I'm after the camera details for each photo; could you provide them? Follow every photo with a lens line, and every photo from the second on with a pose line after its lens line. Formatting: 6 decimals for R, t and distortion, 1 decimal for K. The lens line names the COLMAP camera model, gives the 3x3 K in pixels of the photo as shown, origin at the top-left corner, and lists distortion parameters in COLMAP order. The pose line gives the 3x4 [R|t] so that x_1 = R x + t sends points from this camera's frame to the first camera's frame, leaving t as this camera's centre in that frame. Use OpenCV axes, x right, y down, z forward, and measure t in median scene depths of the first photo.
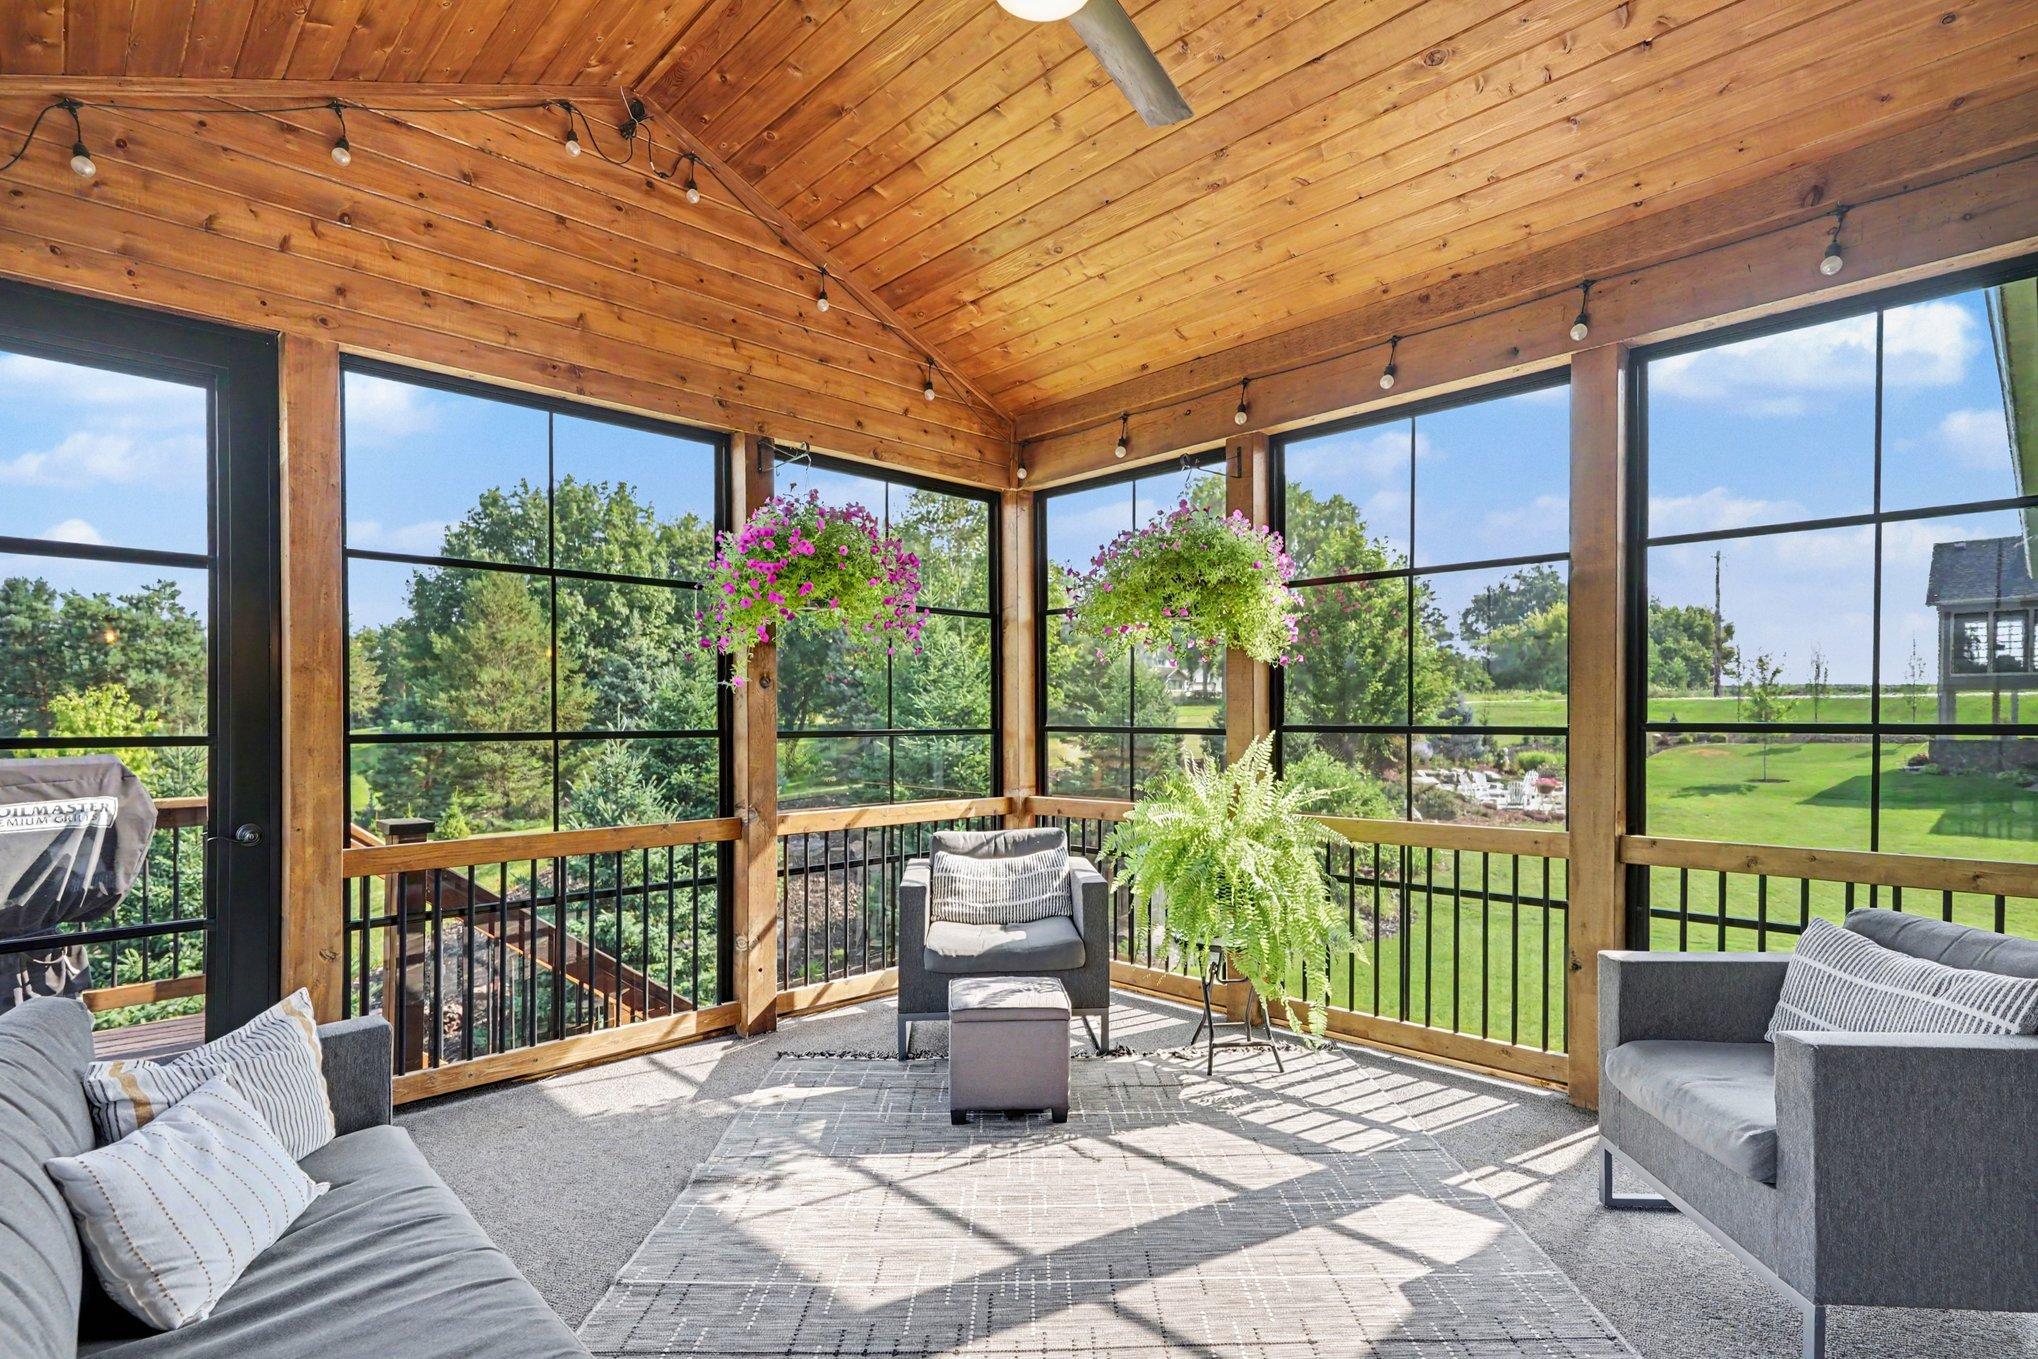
lens RADIAL K [[1012.0, 0, 1054.0], [0, 1012.0, 718.9], [0, 0, 1]] dist [-0.005940, -0.000230]
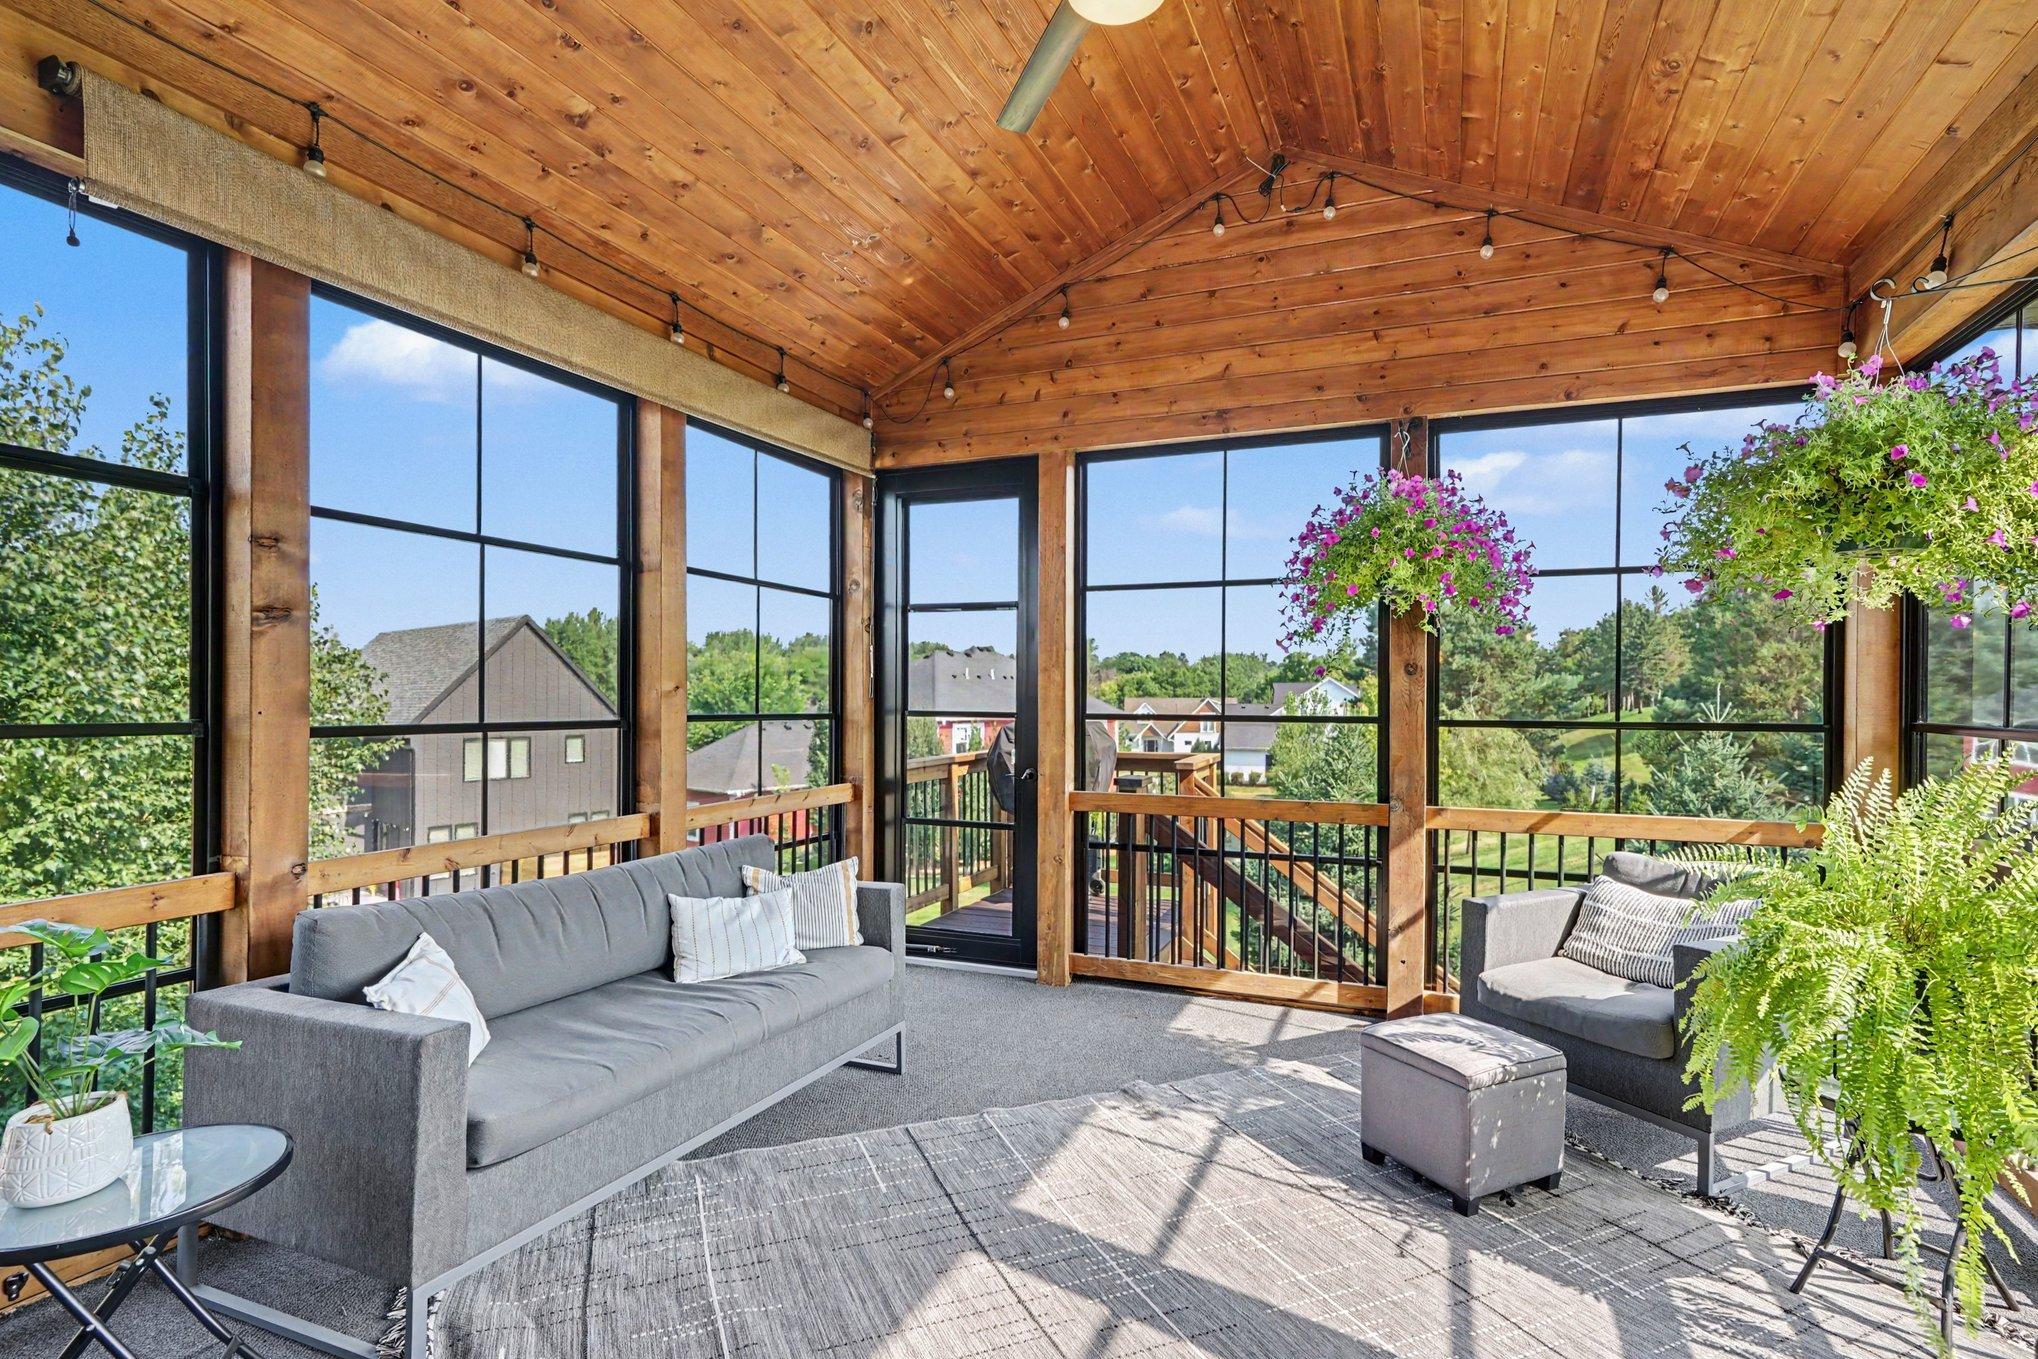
lens RADIAL K [[1012.0, 0, 1024.6], [0, 1012.0, 692.0], [0, 0, 1]] dist [-0.005940, -0.000230]
pose [[0.377560, 0.002289, -0.925982, 0.542125], [-0.005129, 0.999987, 0.000381, -0.013686], [0.925971, 0.004605, 0.377567, 0.325523]]
